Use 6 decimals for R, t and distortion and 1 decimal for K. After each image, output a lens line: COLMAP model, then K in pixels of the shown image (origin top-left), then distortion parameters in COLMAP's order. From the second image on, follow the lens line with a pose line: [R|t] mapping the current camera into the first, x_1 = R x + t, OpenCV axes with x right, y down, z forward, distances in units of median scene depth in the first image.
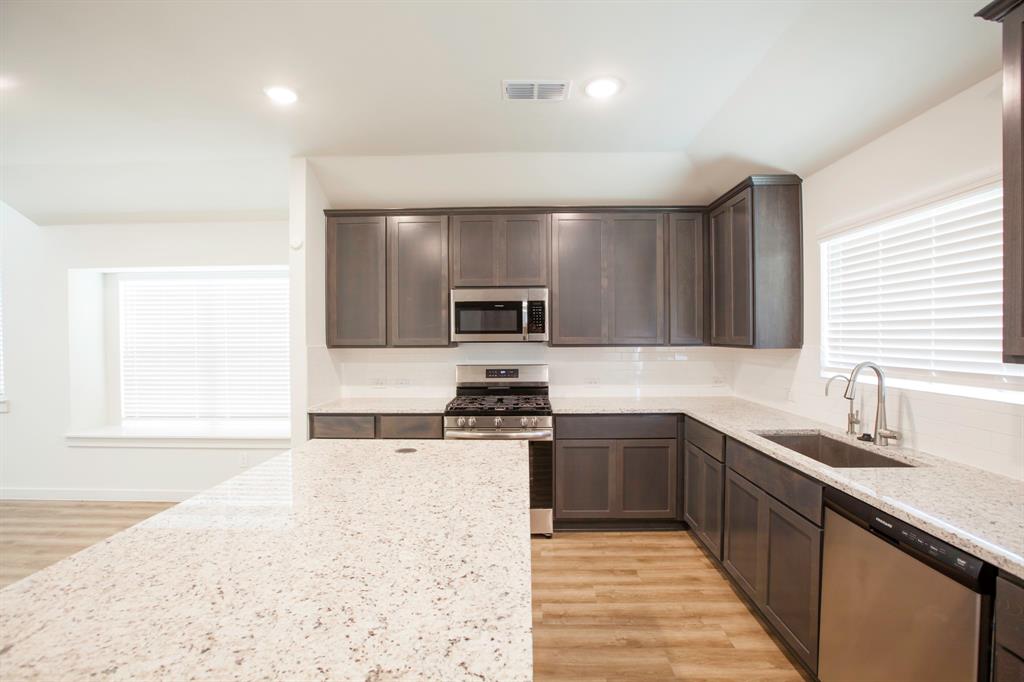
lens RADIAL K [[466.7, 0, 515.6], [0, 466.7, 341.6], [0, 0, 1]] dist [-0.053139, 0.017203]
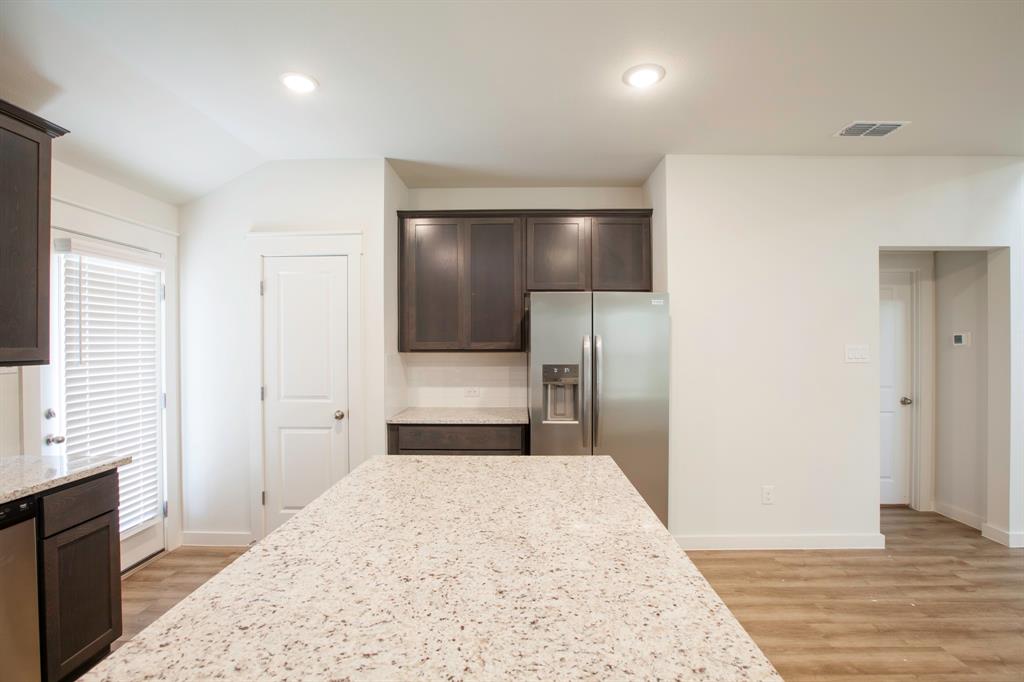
lens RADIAL K [[466.7, 0, 517.4], [0, 466.7, 344.6], [0, 0, 1]] dist [-0.053139, 0.017203]
pose [[-0.999907, 0.008259, -0.010894, -0.194762], [0.008048, 0.999782, 0.019270, -0.011657], [0.011051, 0.019181, -0.999755, 0.845979]]
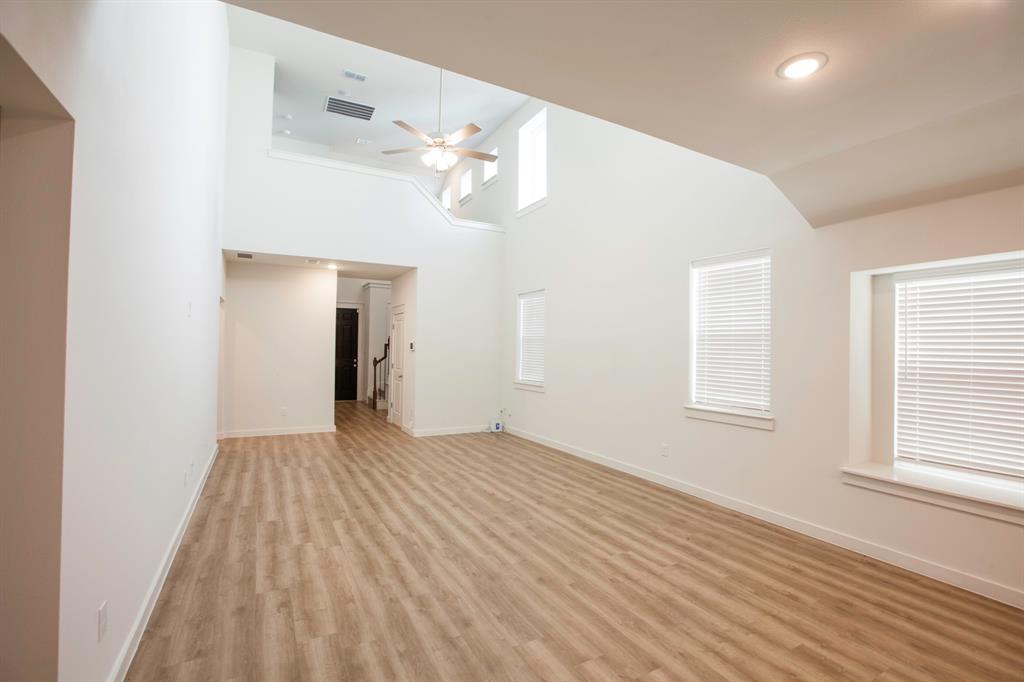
lens RADIAL K [[466.7, 0, 518.2], [0, 466.7, 338.8], [0, 0, 1]] dist [-0.053139, 0.017203]
pose [[0.508312, -0.004726, -0.861160, -0.698346], [-0.032178, 0.999182, -0.024477, 0.005096], [0.860572, 0.040152, 0.507744, 0.042609]]
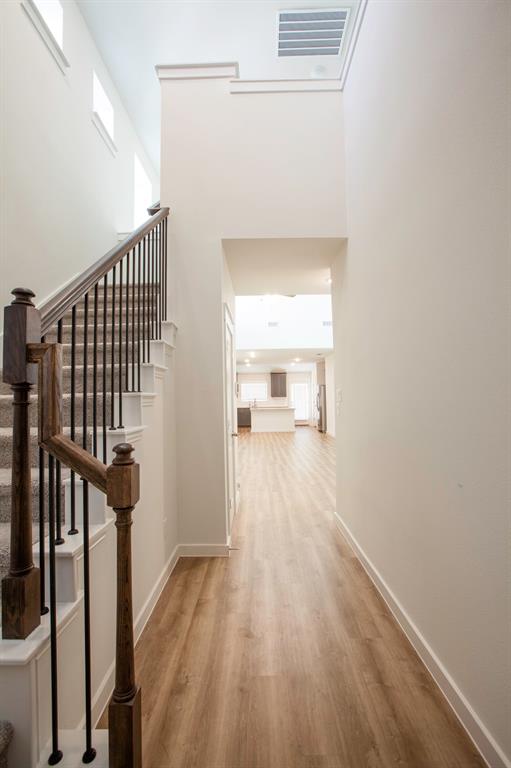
lens RADIAL K [[350.0, 0, 259.8], [0, 350.0, 383.5], [0, 0, 1]] dist [-0.053139, 0.017203]
pose [[-0.029021, 0.045627, 0.998537, -4.346583], [0.032132, 0.998484, -0.044691, 0.044079], [-0.999062, 0.030788, -0.030443, 0.720199]]
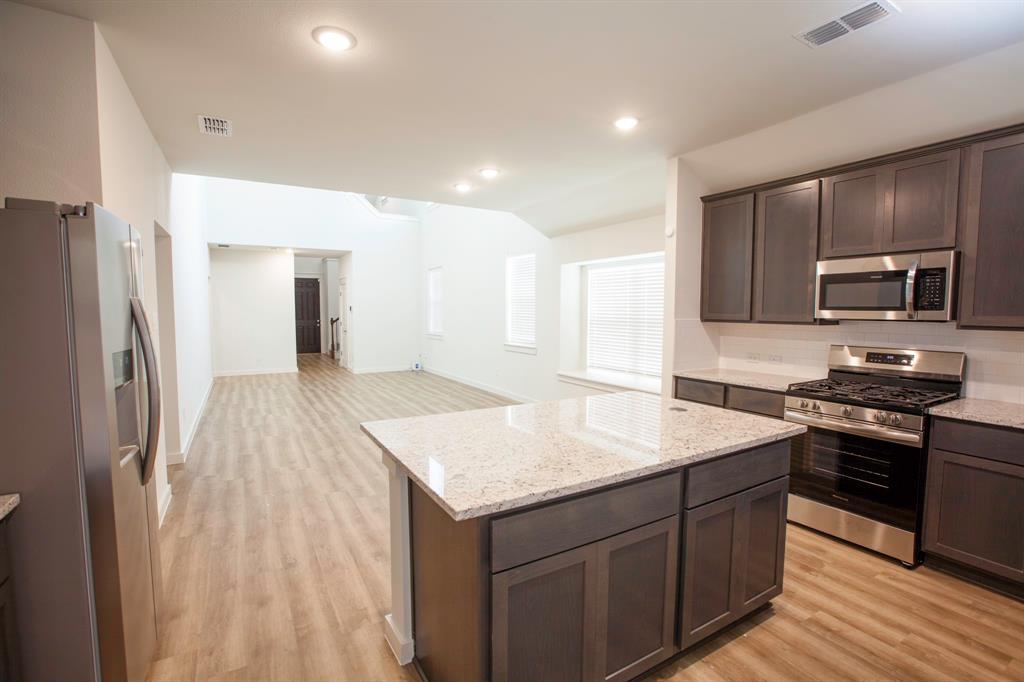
lens RADIAL K [[466.7, 0, 517.3], [0, 466.7, 340.7], [0, 0, 1]] dist [-0.053139, 0.017203]
pose [[0.535963, 0.063908, -0.841819, 0.336842], [-0.019593, 0.997804, 0.063276, -0.001762], [0.844014, -0.017420, 0.536038, 0.024312]]
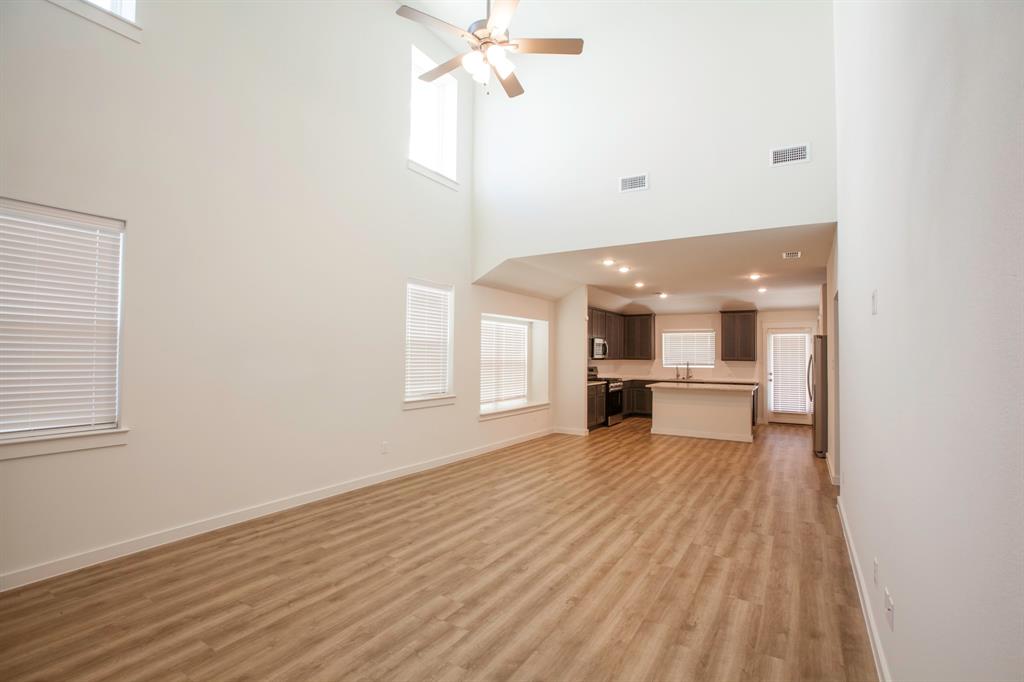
lens RADIAL K [[466.7, 0, 513.5], [0, 466.7, 342.1], [0, 0, 1]] dist [-0.053139, 0.017203]
pose [[0.511301, 0.034777, 0.858698, -2.906613], [0.000704, 0.999164, -0.040885, 0.020144], [-0.859402, 0.021509, 0.510848, 0.036990]]
